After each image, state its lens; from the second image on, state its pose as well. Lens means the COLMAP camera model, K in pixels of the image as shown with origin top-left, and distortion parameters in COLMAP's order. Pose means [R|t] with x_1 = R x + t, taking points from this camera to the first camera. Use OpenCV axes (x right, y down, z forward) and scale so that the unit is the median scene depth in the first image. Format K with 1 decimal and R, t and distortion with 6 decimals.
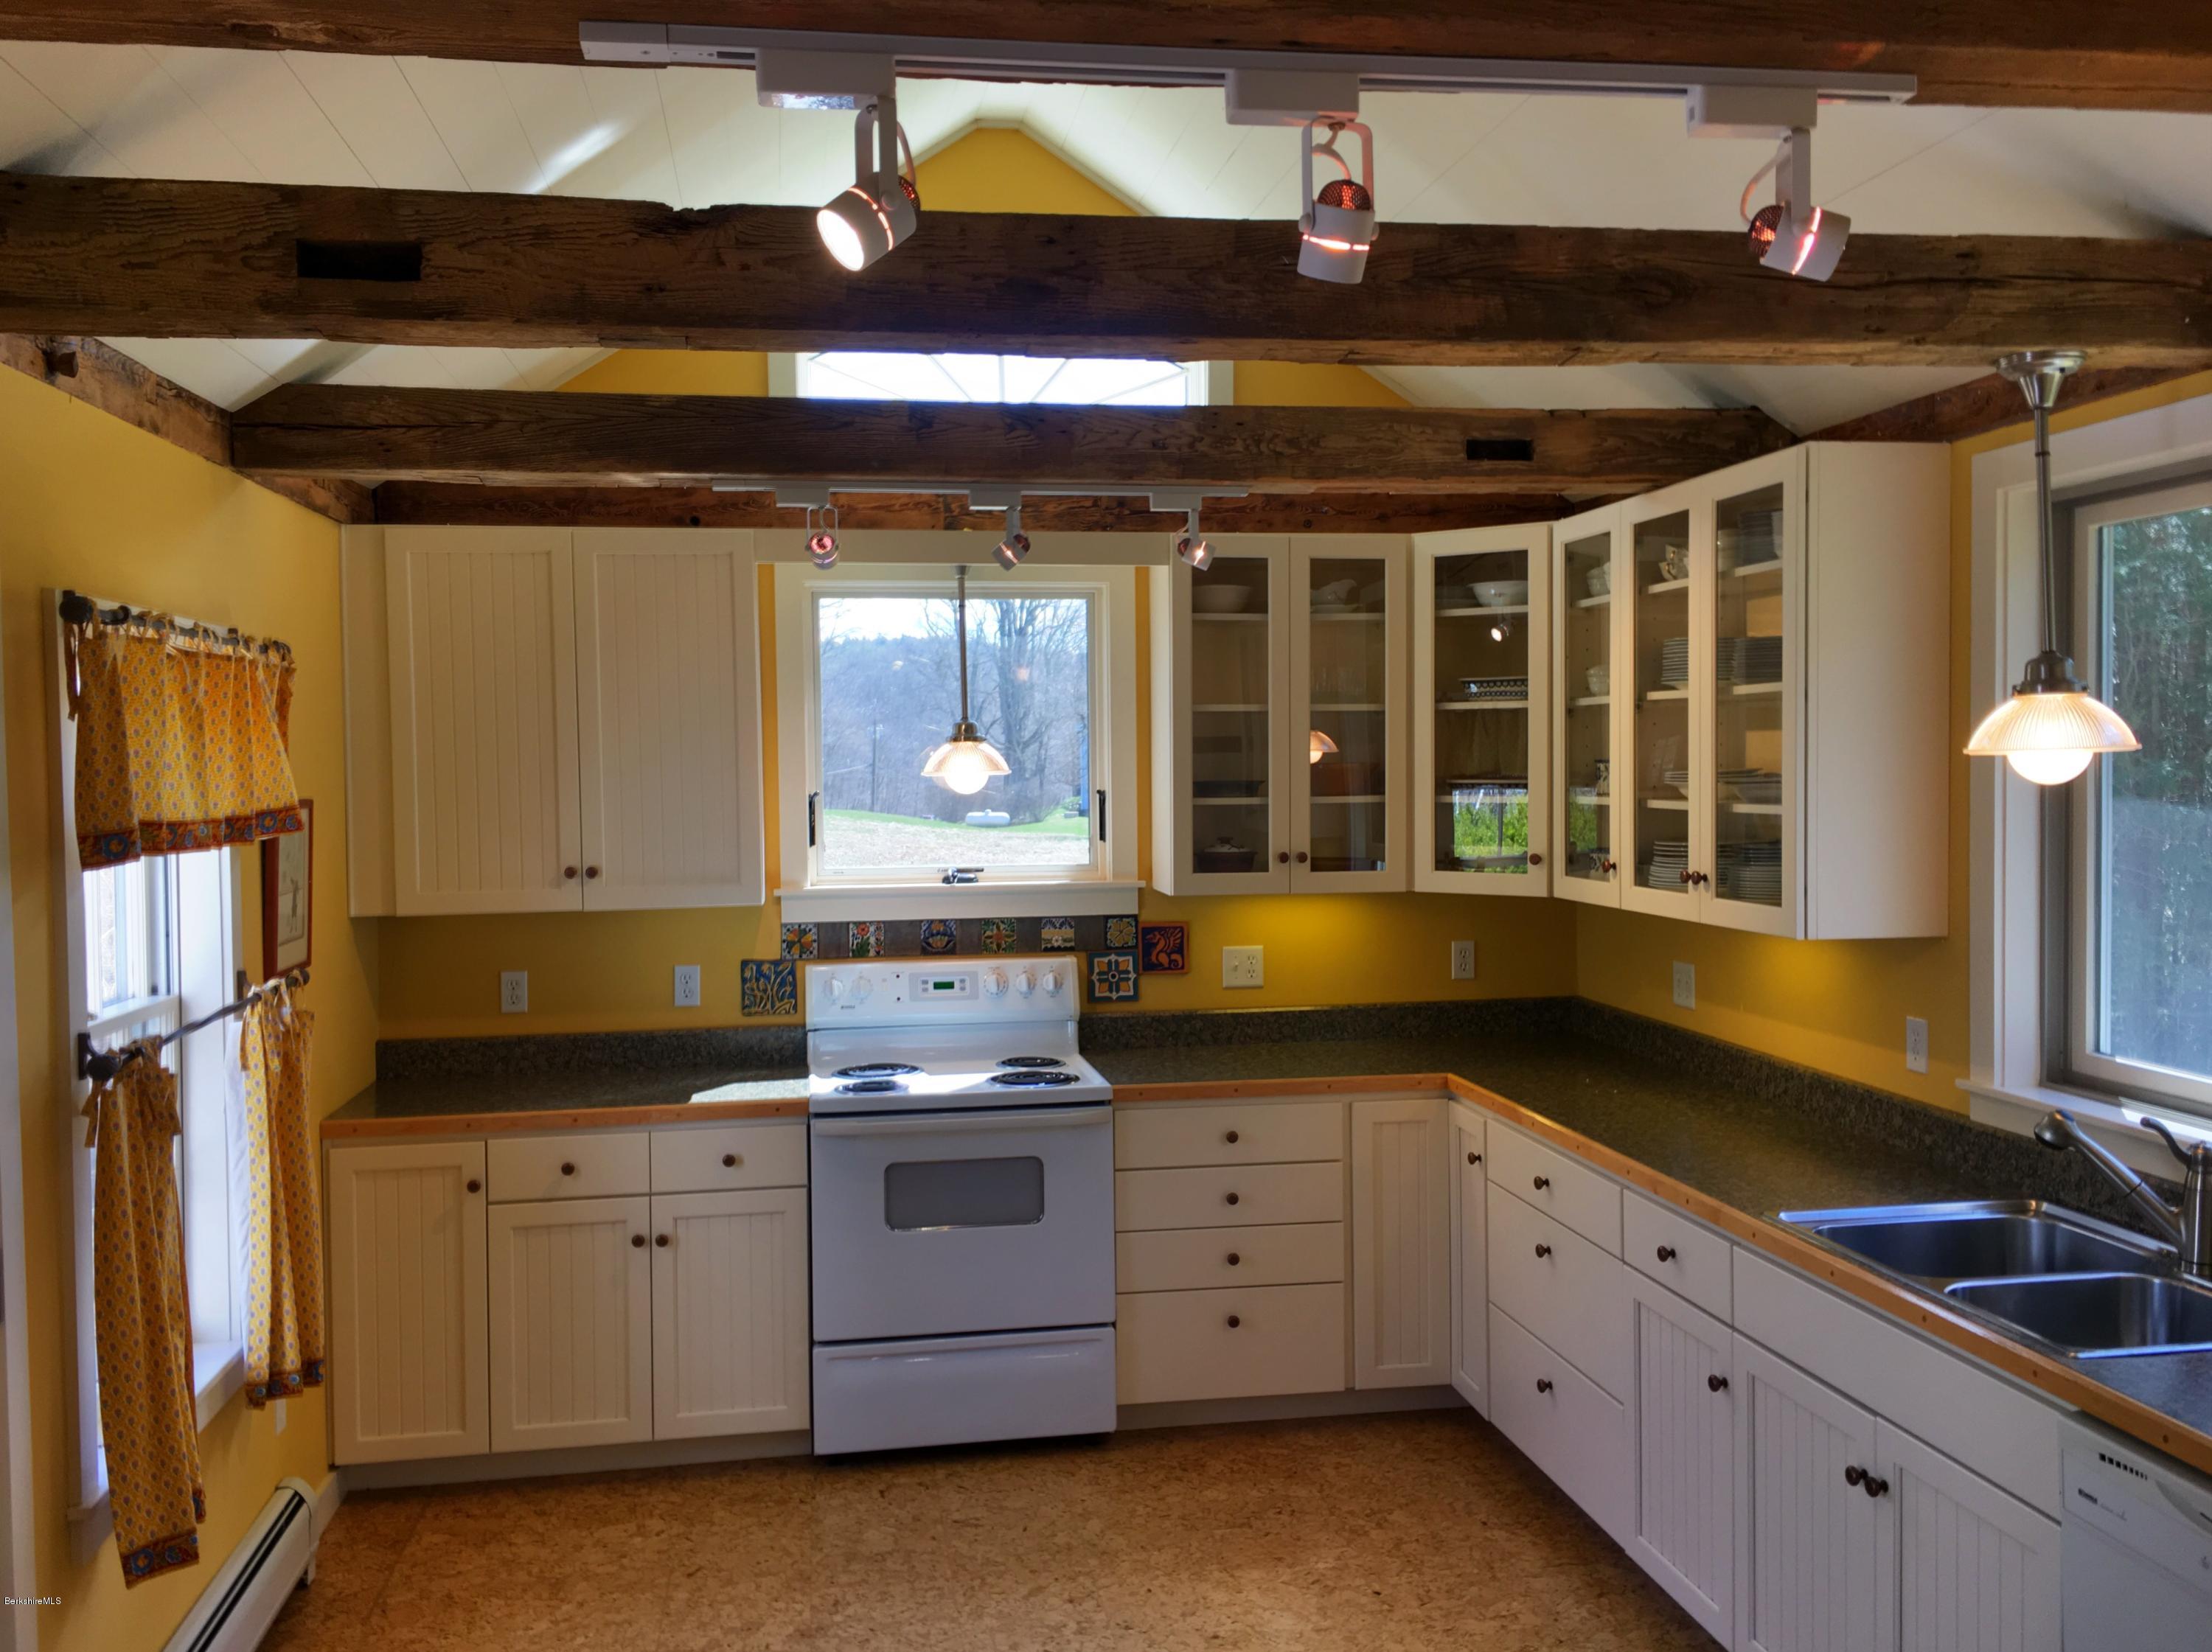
lens RADIAL K [[1879.9, 0, 1107.6], [0, 1879.9, 809.7], [0, 0, 1]] dist [0.094704, -0.116992]
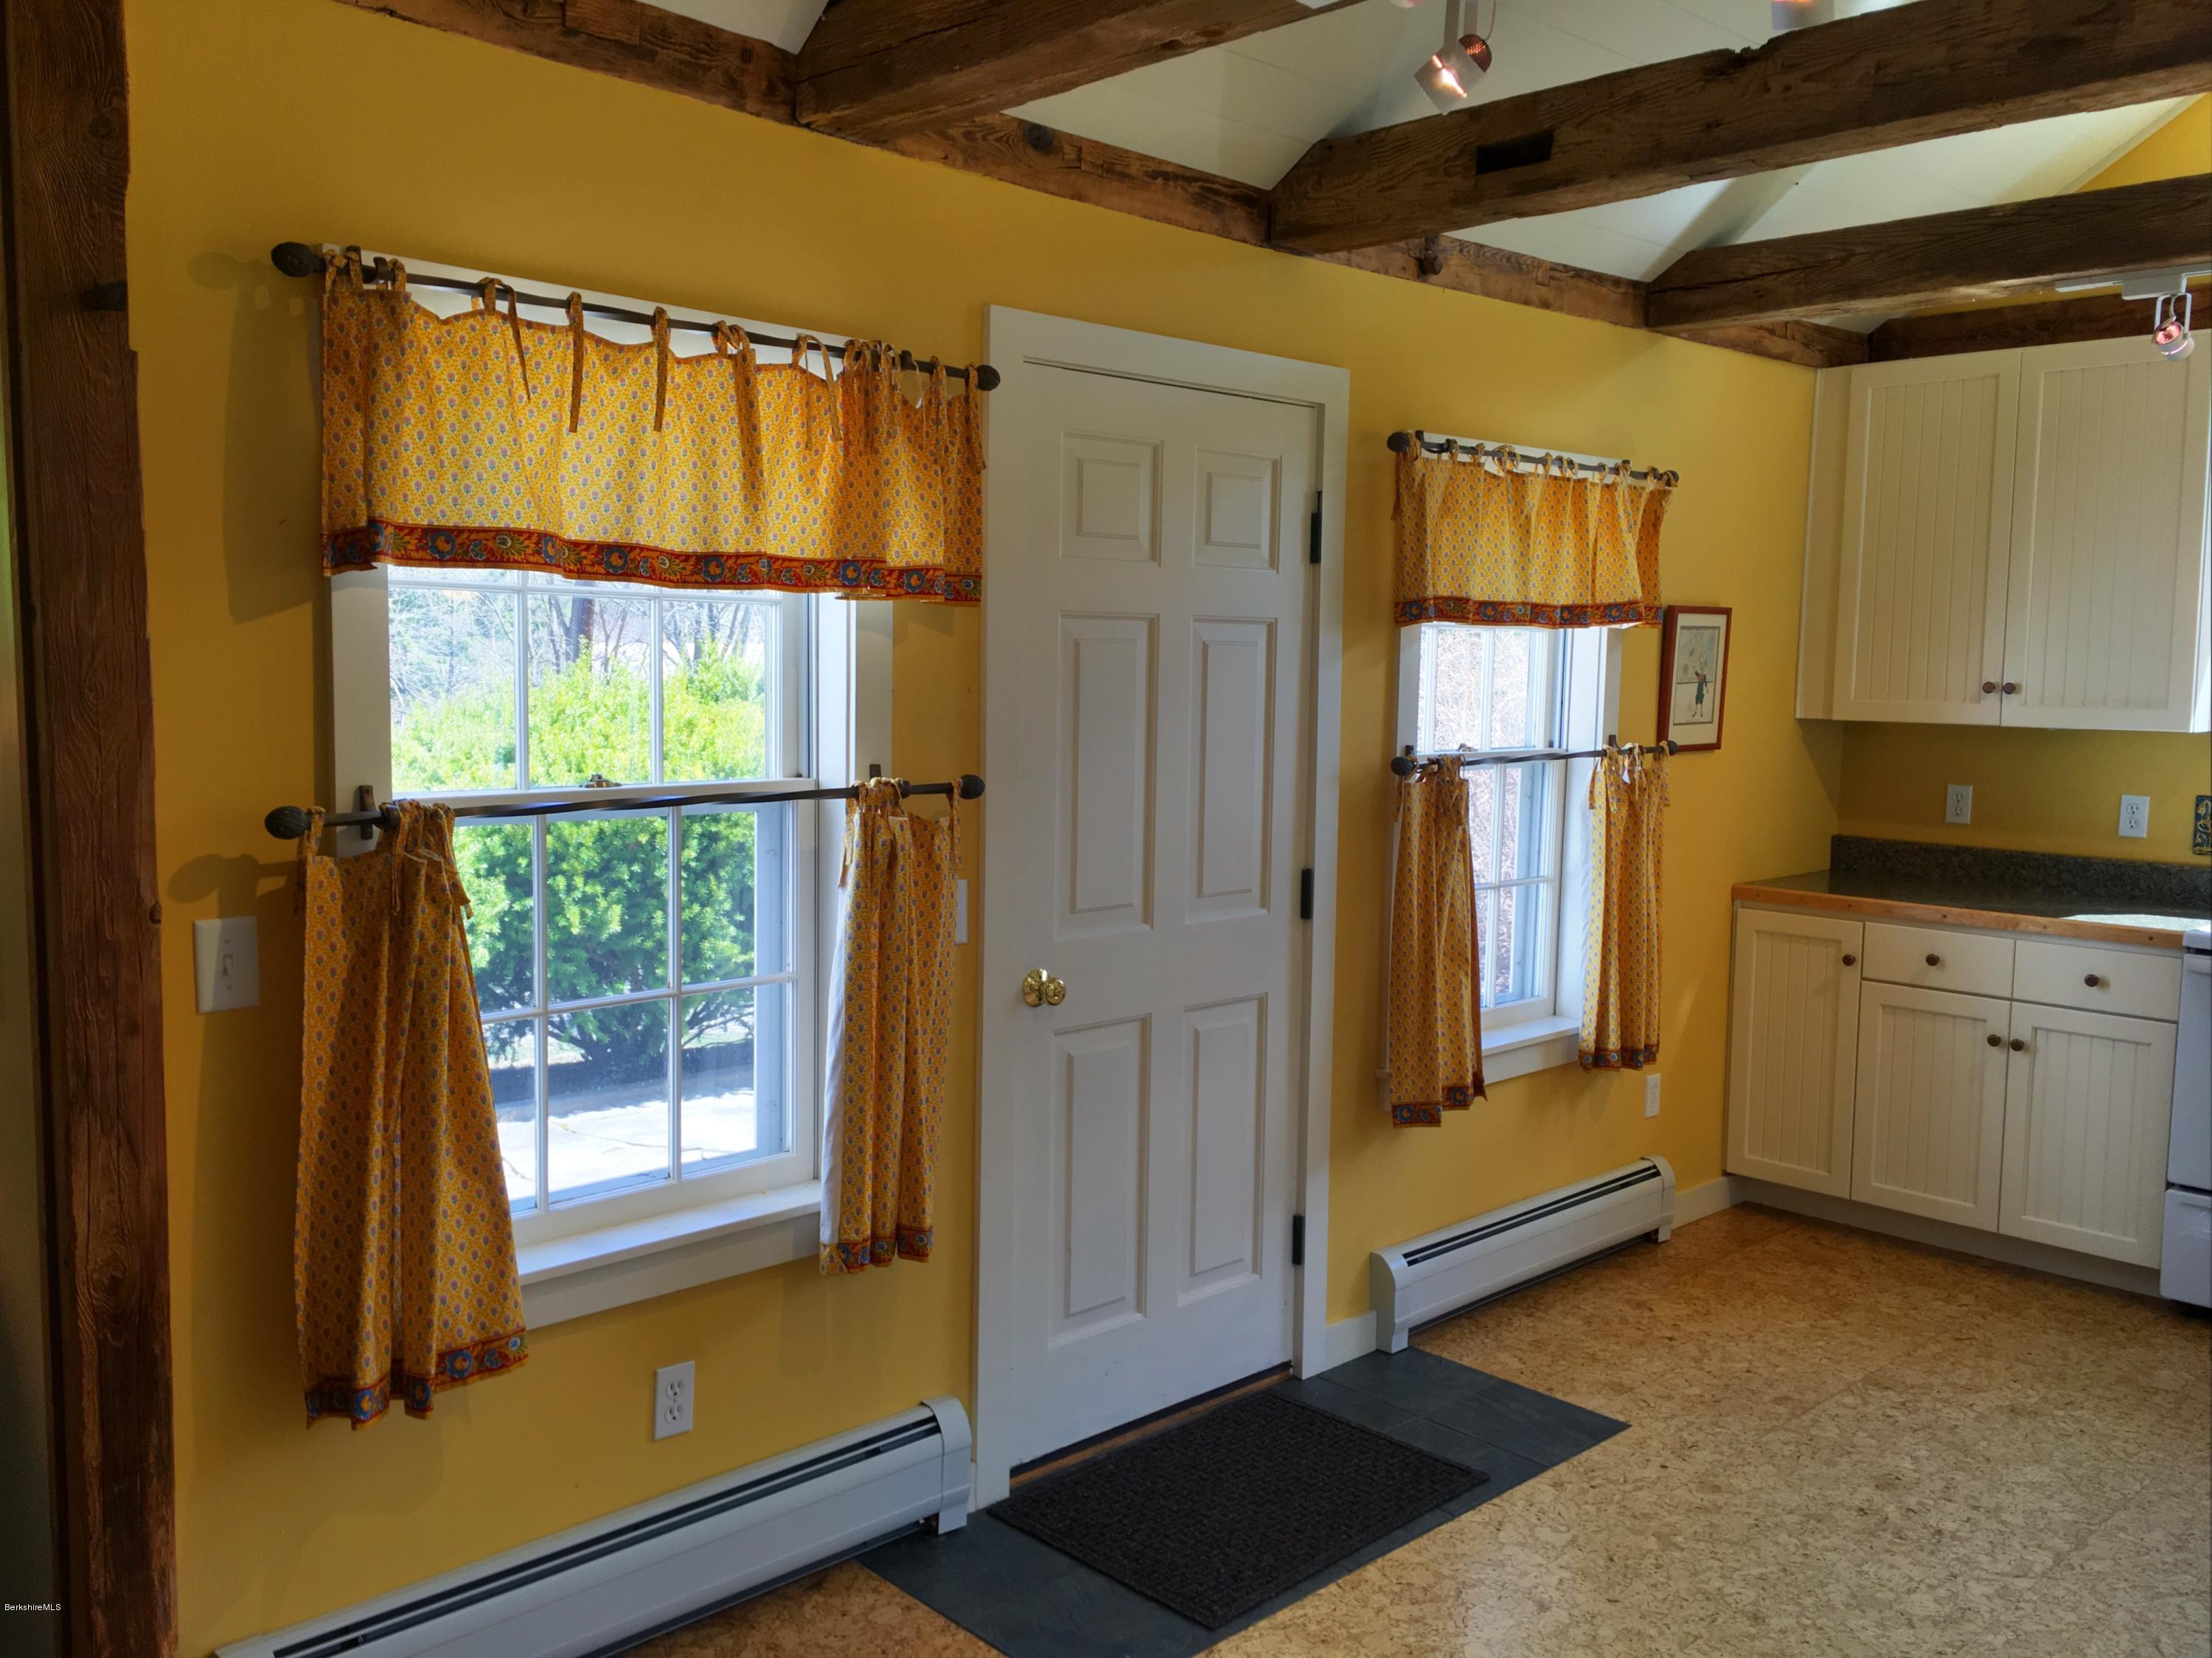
lens RADIAL K [[1879.9, 0, 1107.6], [0, 1879.9, 812.7], [0, 0, 1]] dist [0.094704, -0.116992]
pose [[0.576036, 0.093611, -0.812046, 0.351412], [-0.045166, 0.995548, 0.082725, 0.044136], [0.816176, -0.010976, 0.577700, 0.003830]]
